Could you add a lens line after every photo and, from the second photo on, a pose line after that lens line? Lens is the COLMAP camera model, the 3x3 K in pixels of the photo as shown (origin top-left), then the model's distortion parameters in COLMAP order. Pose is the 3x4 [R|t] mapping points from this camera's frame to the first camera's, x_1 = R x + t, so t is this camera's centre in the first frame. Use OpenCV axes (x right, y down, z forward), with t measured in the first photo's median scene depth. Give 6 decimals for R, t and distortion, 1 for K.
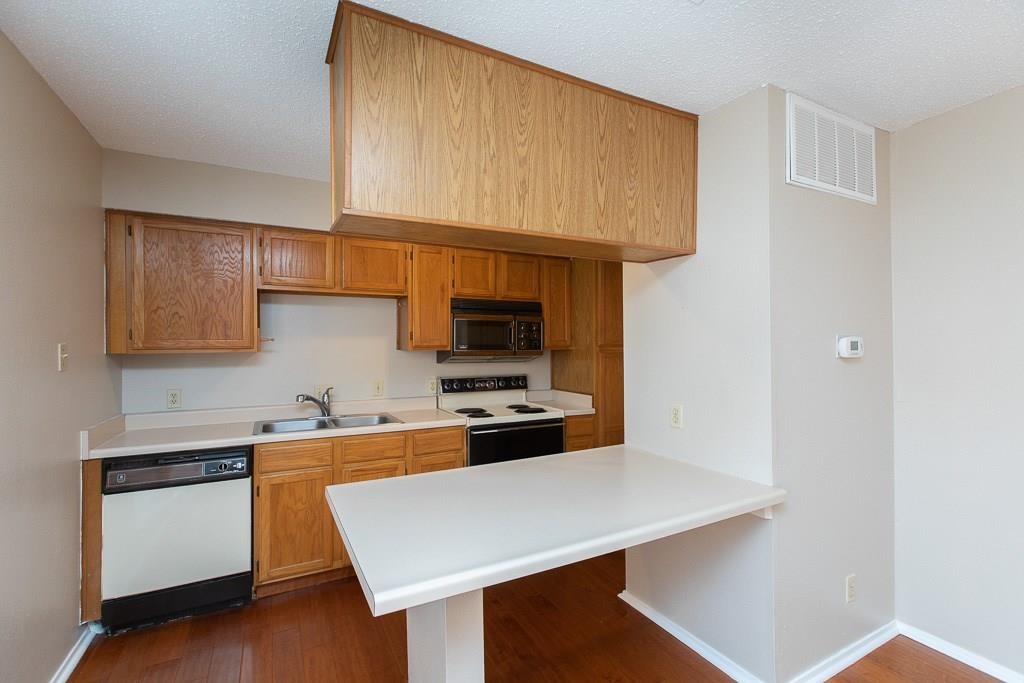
lens RADIAL K [[457.0, 0, 515.4], [0, 457.0, 343.7], [0, 0, 1]] dist [0.000912, -0.000032]
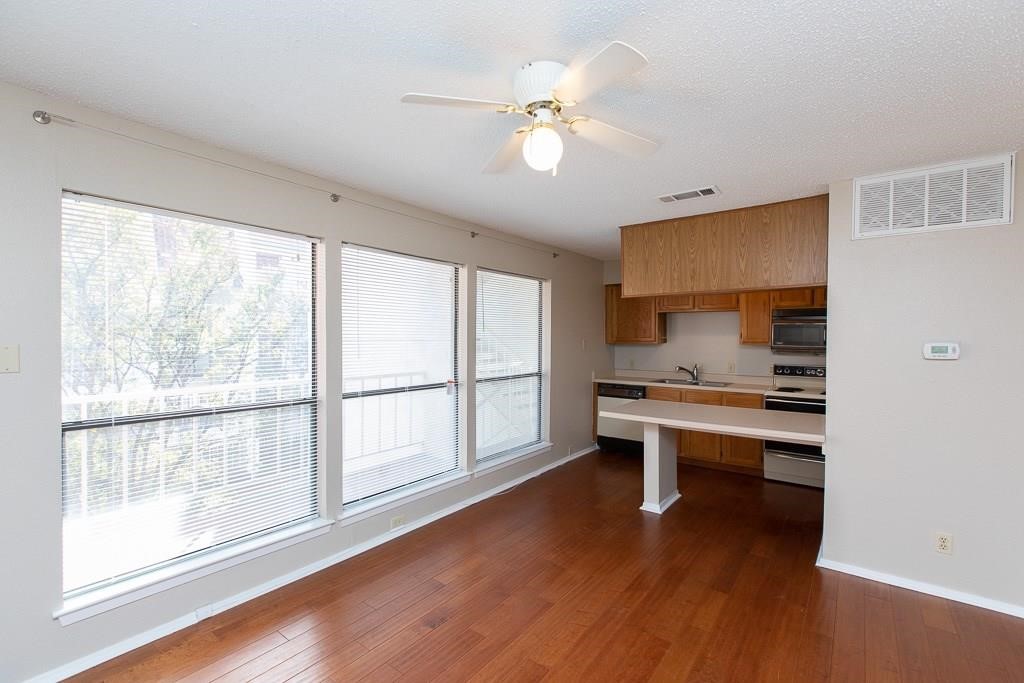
lens RADIAL K [[457.1, 0, 512.0], [0, 457.1, 341.5], [0, 0, 1]] dist [0.001916, 0.000246]
pose [[0.414791, 0.017535, -0.909748, 0.900480], [0.000065, 0.999814, 0.019301, -0.027418], [0.909917, -0.008065, 0.414712, -0.385748]]
